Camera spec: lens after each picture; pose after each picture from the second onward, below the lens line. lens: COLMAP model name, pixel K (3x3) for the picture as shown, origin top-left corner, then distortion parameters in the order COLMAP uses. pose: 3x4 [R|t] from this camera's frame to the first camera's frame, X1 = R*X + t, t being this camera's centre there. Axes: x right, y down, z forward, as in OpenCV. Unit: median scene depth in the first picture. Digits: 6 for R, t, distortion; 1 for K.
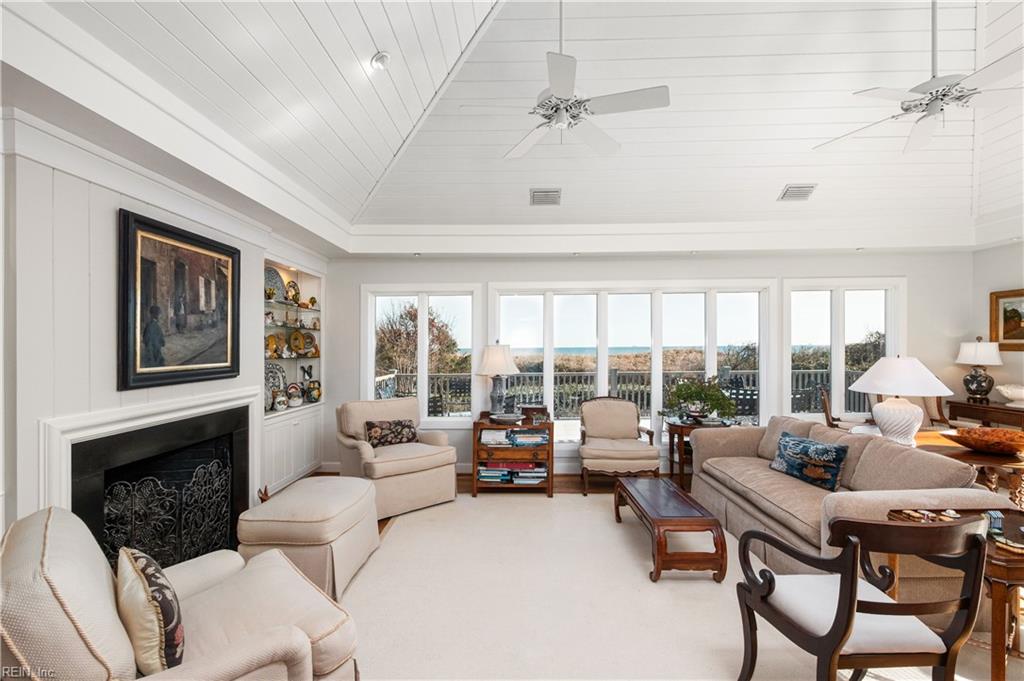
lens RADIAL K [[441.8, 0, 514.2], [0, 441.8, 345.0], [0, 0, 1]] dist [0.002132, 0.000294]
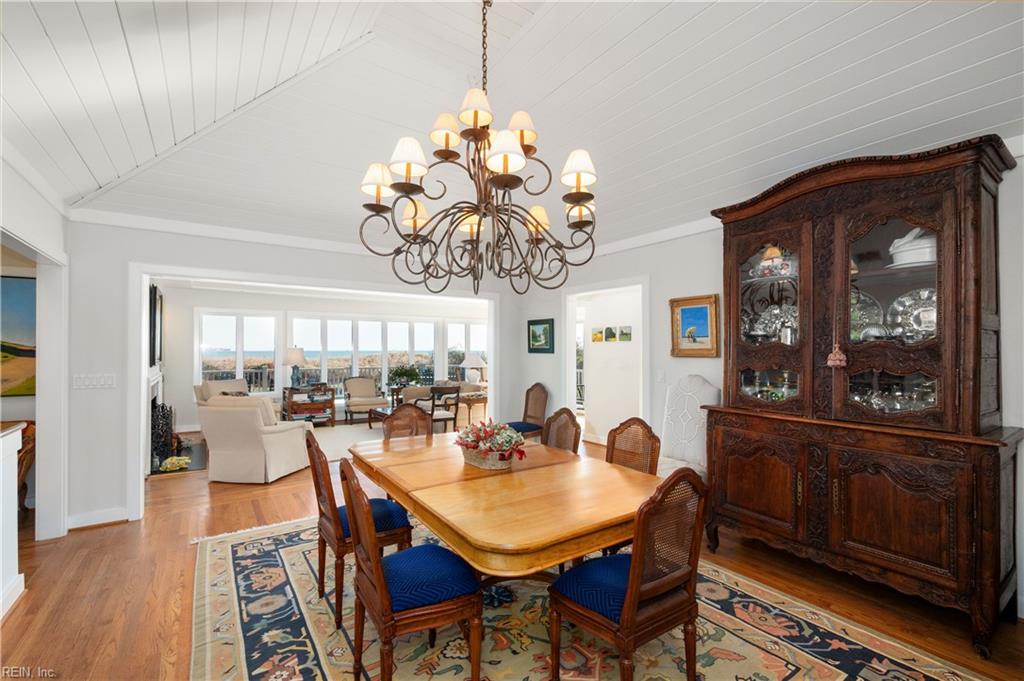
lens RADIAL K [[441.8, 0, 514.2], [0, 441.8, 345.0], [0, 0, 1]] dist [0.002132, 0.000294]
pose [[0.814208, 0.003750, 0.580561, -0.415364], [0.004500, 0.999908, -0.012769, 0.011776], [-0.580556, 0.013009, 0.814117, -1.101429]]
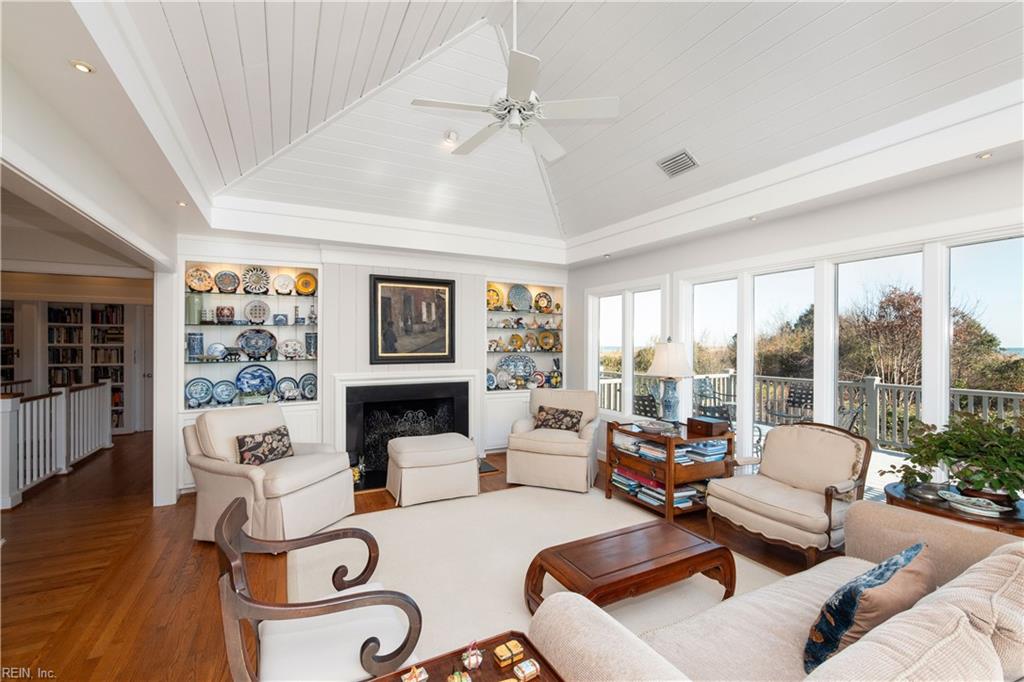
lens RADIAL K [[441.8, 0, 514.2], [0, 441.8, 345.5], [0, 0, 1]] dist [0.002132, 0.000294]
pose [[0.474158, 0.014589, -0.880319, 0.692924], [-0.004248, 0.999889, 0.014282, -0.008672], [0.880429, -0.003032, 0.474168, 0.362359]]
